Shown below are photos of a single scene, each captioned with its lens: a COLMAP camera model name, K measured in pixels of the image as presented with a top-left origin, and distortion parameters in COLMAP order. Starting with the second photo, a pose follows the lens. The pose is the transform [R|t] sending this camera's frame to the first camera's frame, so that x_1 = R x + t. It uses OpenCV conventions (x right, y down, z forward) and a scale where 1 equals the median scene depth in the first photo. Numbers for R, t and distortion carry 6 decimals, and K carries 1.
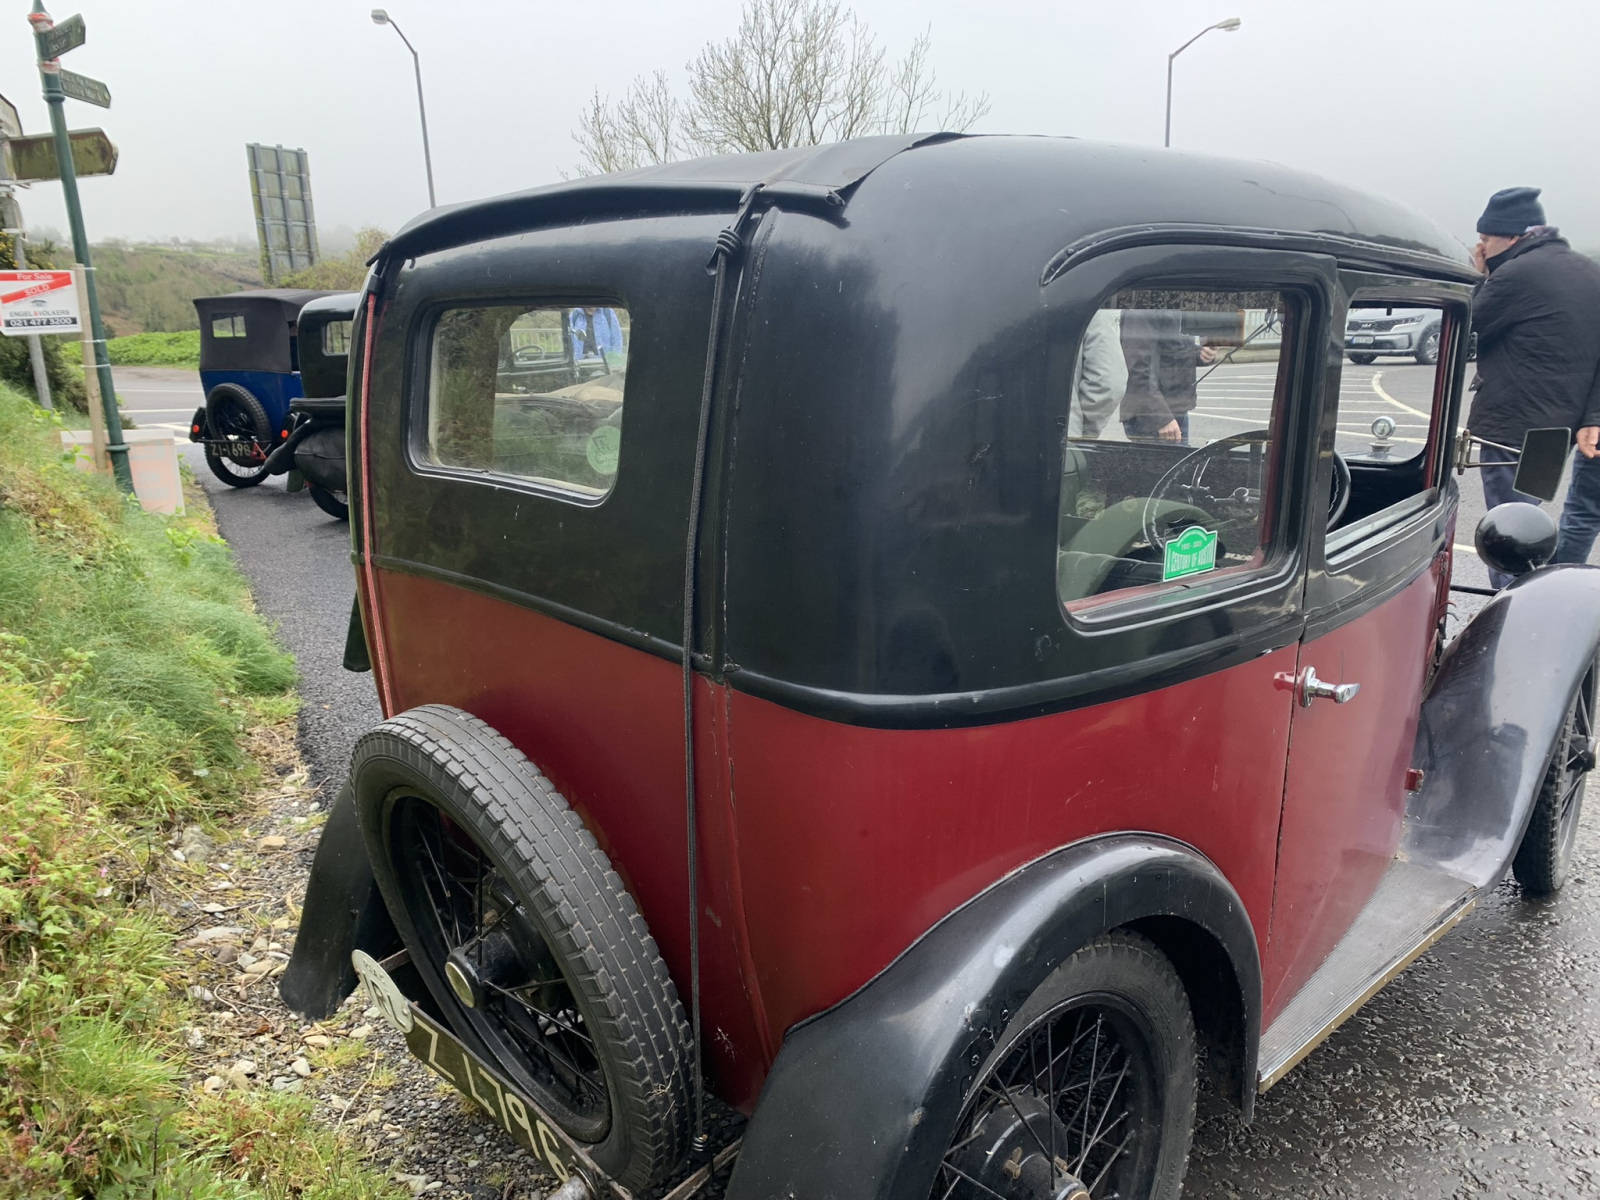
lens RADIAL K [[1261.4, 0, 805.4], [0, 1261.4, 626.1], [0, 0, 1]] dist [0.035611, -0.036390]
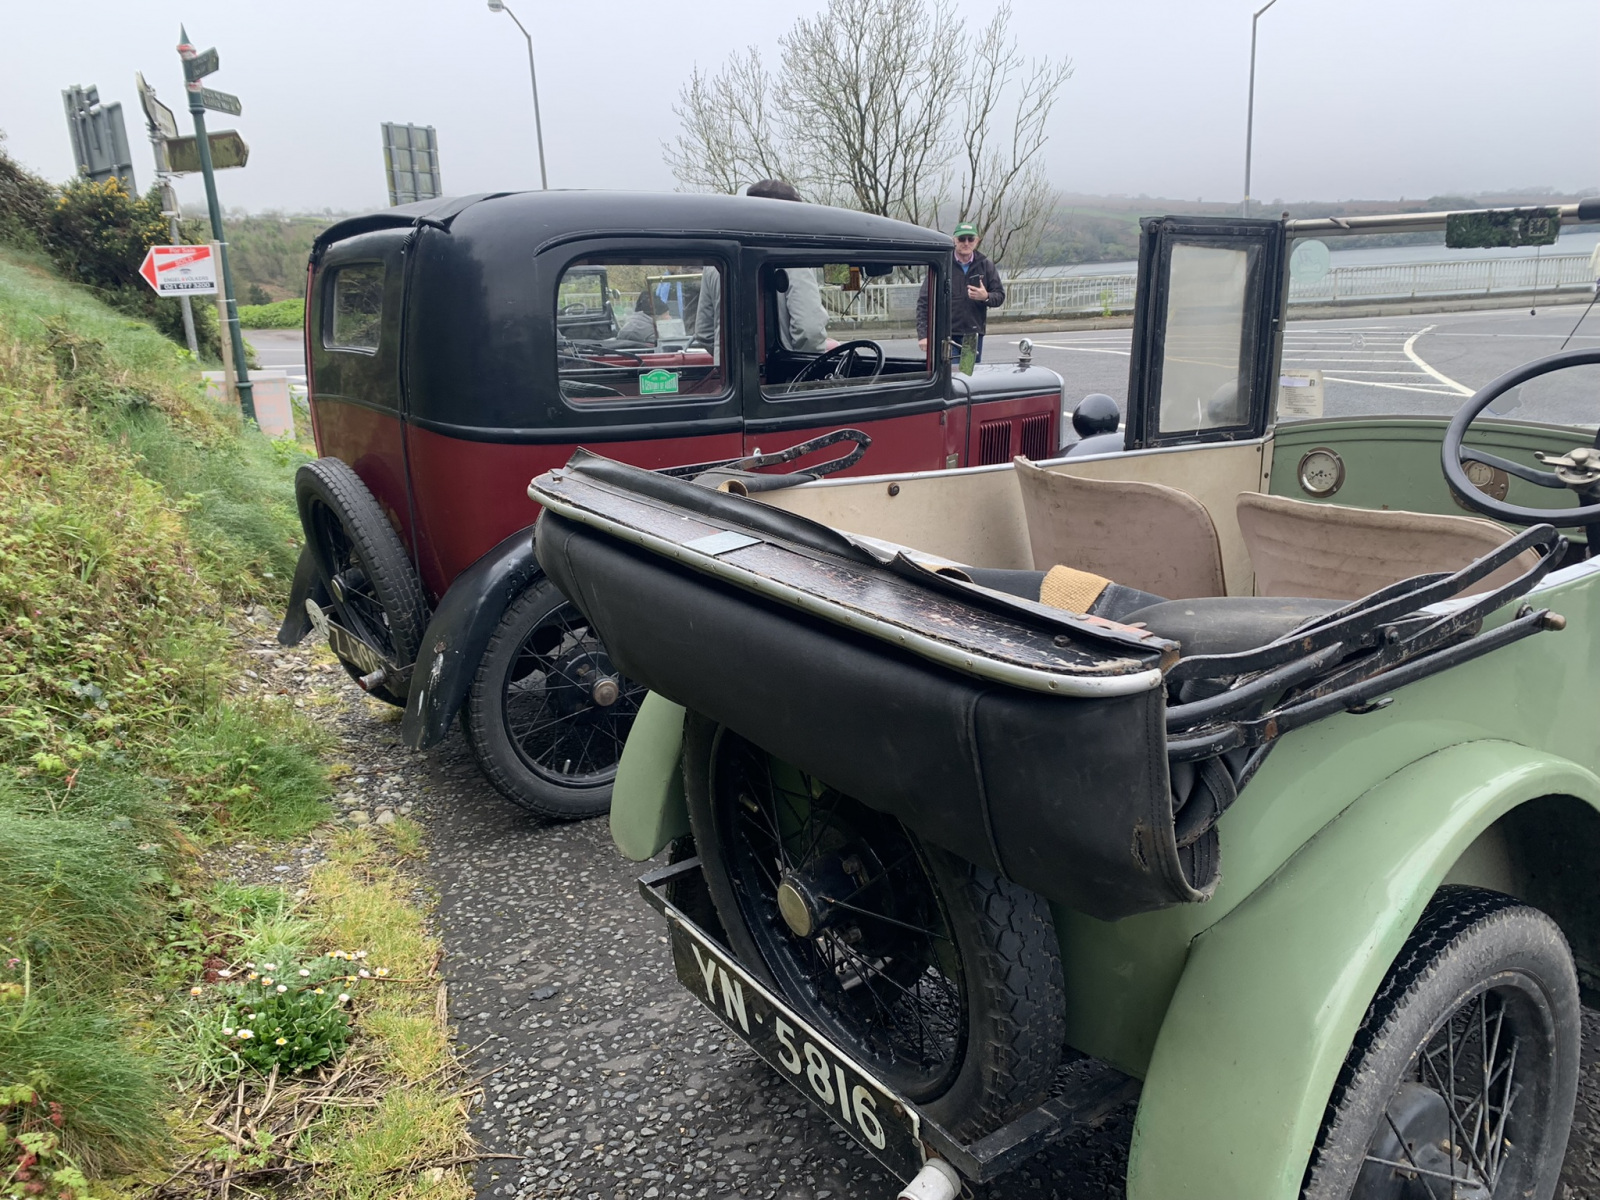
lens RADIAL K [[1244.4, 0, 786.3], [0, 1244.4, 604.1], [0, 0, 1]] dist [0.019519, -0.012595]
pose [[0.994466, 0.017488, -0.103595, 0.098792], [-0.015842, 0.999735, 0.016687, 0.037198], [0.103859, -0.014954, 0.994480, -0.142332]]
